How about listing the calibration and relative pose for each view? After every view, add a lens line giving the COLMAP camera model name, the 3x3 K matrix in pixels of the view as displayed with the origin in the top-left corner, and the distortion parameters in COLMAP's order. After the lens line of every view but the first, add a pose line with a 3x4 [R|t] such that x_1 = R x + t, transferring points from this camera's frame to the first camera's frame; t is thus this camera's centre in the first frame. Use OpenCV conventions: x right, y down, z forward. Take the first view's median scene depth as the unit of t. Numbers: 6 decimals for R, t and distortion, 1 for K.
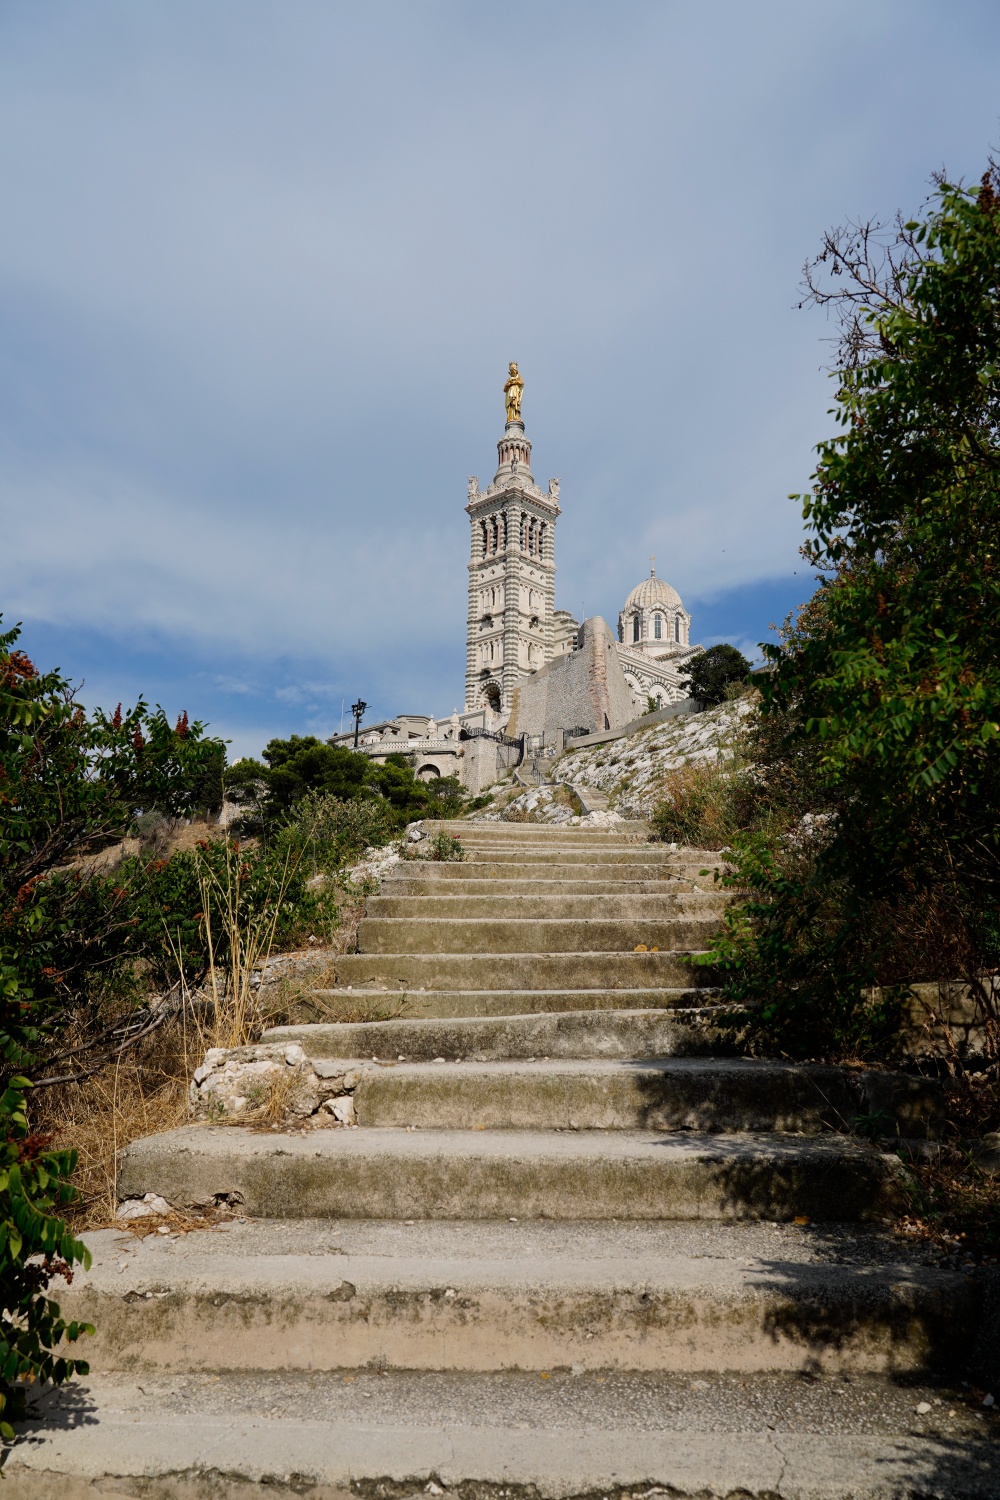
lens RADIAL K [[1194.5, 0, 500.0], [0, 1194.5, 750.0], [0, 0, 1]] dist [0.003232, 0.001322]
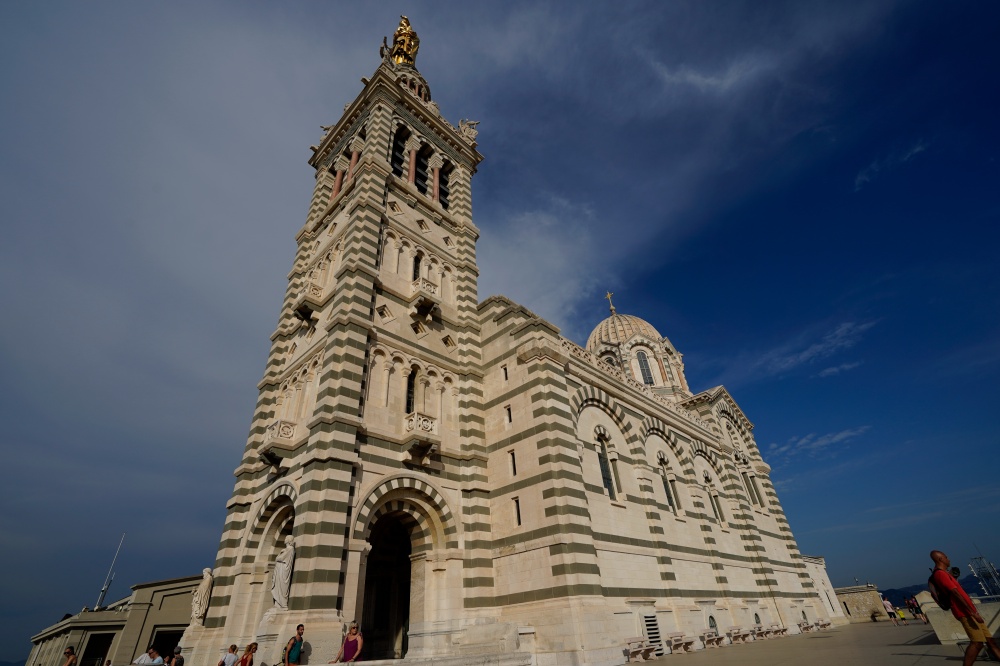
lens RADIAL K [[450.4, 0, 500.3], [0, 450.4, 329.4], [0, 0, 1]] dist [-0.004388, 0.000529]
pose [[0.995810, -0.076103, 0.050702, 0.055905], [0.088781, 0.937447, -0.336617, -0.064123], [-0.021913, 0.339708, 0.940276, 1.074515]]
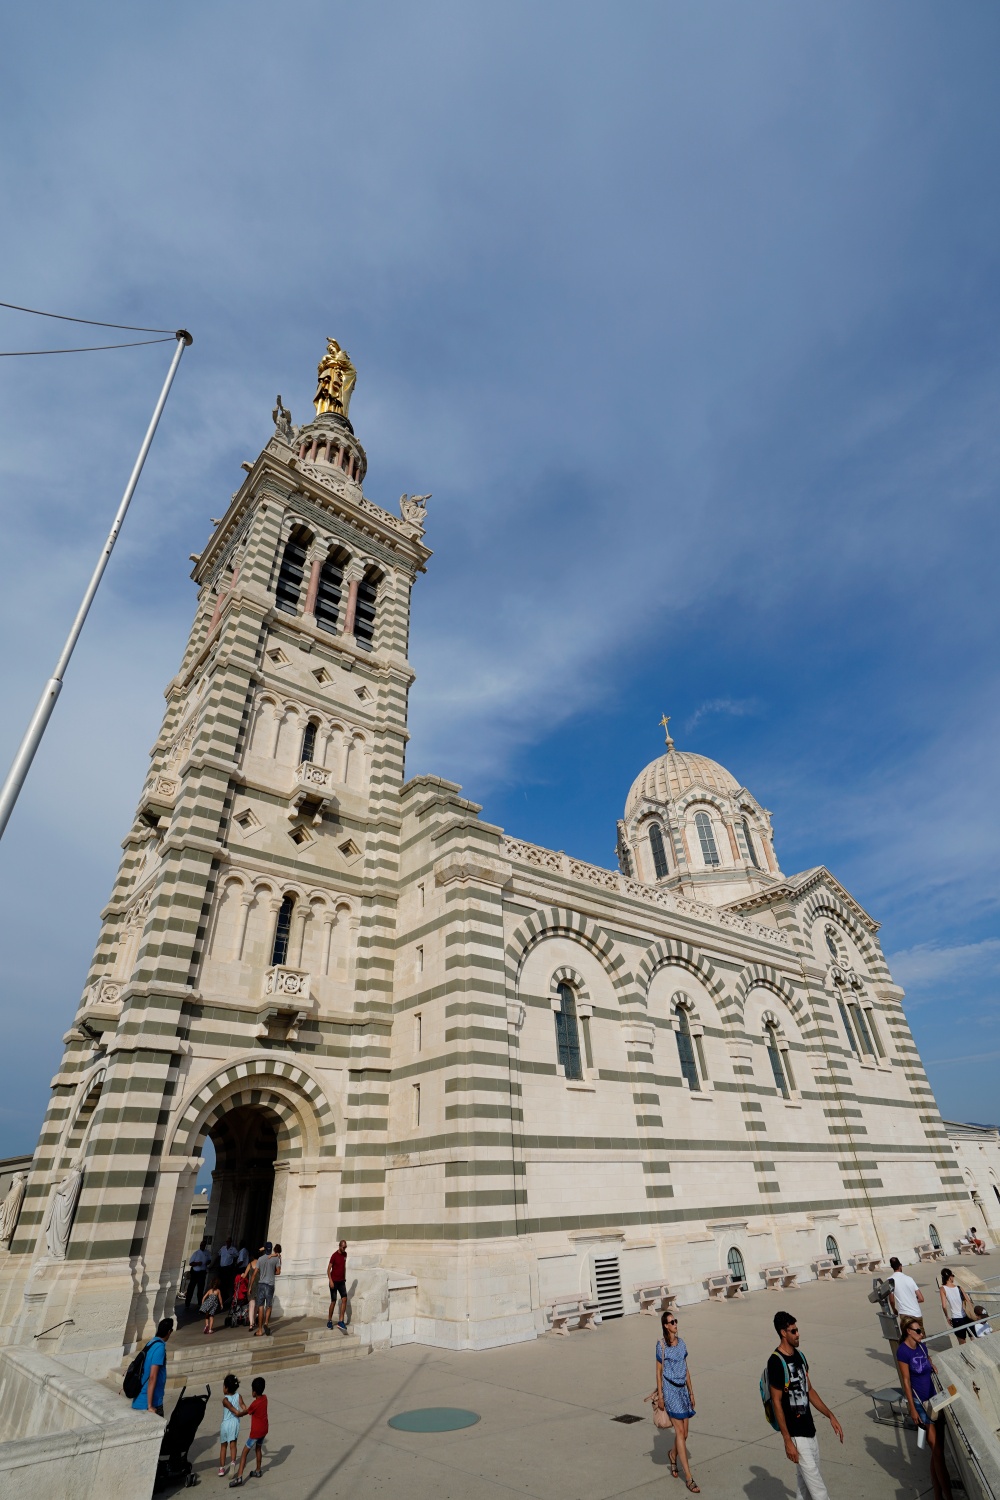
lens RADIAL K [[675.6, 0, 493.8], [0, 675.6, 751.9], [0, 0, 1]] dist [-0.004388, 0.000529]
pose [[0.992031, -0.110955, -0.059702, 0.101934], [0.085798, 0.941880, -0.324810, -0.082976], [0.092272, 0.317099, 0.943893, 1.058403]]
